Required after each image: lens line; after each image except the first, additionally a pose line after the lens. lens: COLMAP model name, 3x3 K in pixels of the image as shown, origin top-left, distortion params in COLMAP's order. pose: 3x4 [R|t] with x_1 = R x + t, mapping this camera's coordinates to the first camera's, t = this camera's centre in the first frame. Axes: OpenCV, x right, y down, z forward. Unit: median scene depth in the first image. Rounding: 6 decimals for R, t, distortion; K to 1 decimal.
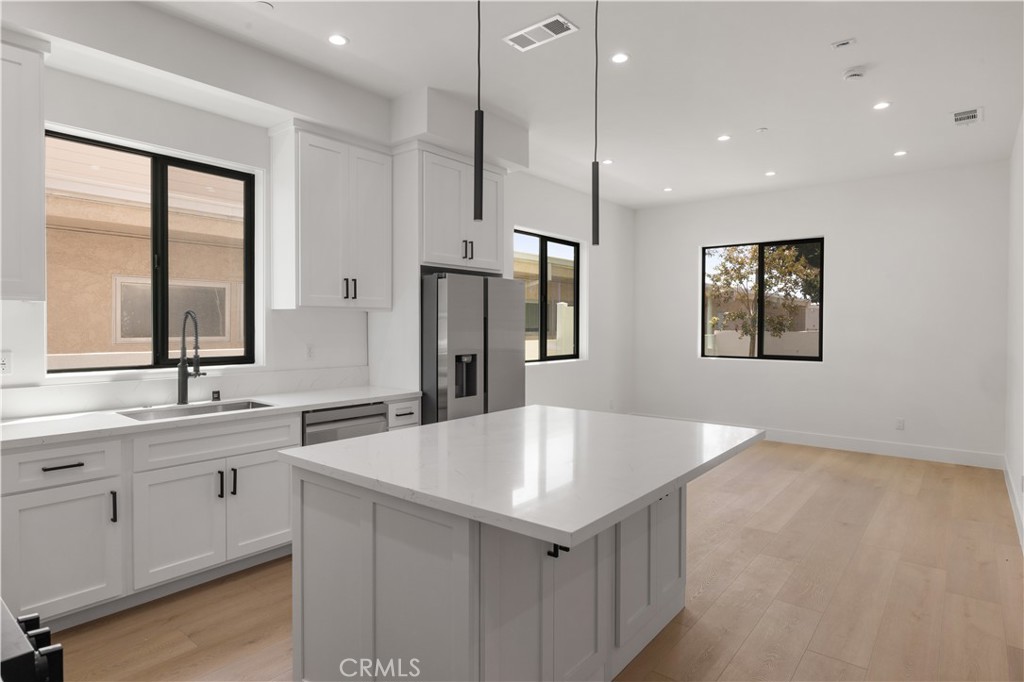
lens RADIAL K [[566.7, 0, 464.1], [0, 566.7, 328.8], [0, 0, 1]] dist [0.004936, -0.000504]
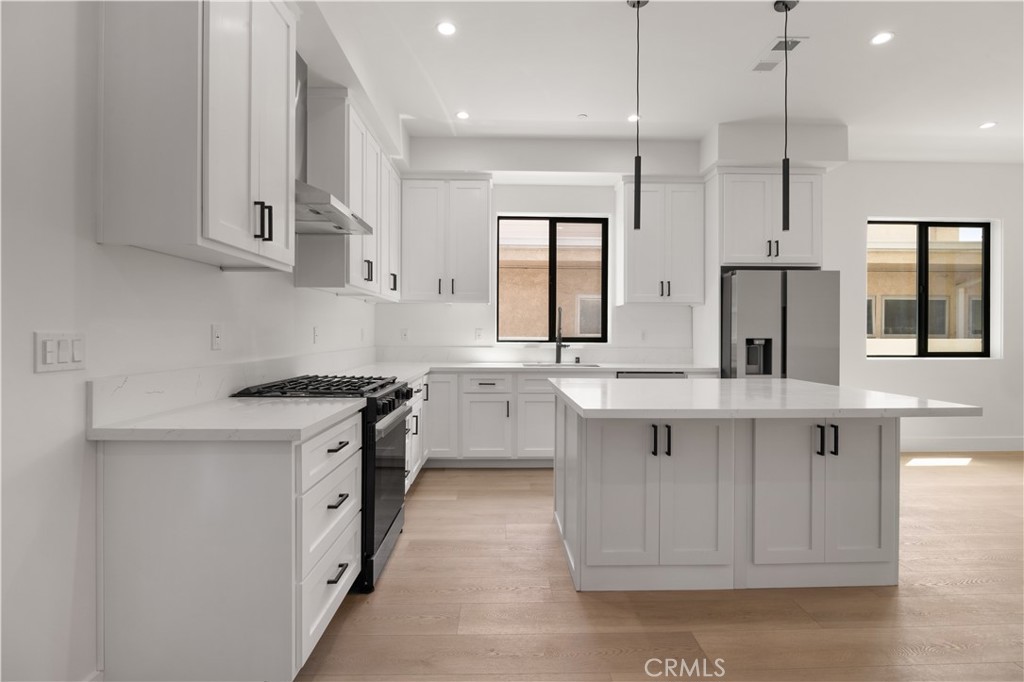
lens RADIAL K [[496.3, 0, 512.1], [0, 496.3, 338.7], [0, 0, 1]] dist [-0.004104, -0.000385]
pose [[0.650659, 0.004475, -0.759357, 0.462225], [-0.016052, 0.999840, -0.007862, 0.064260], [0.759201, 0.017305, 0.650626, -0.052102]]
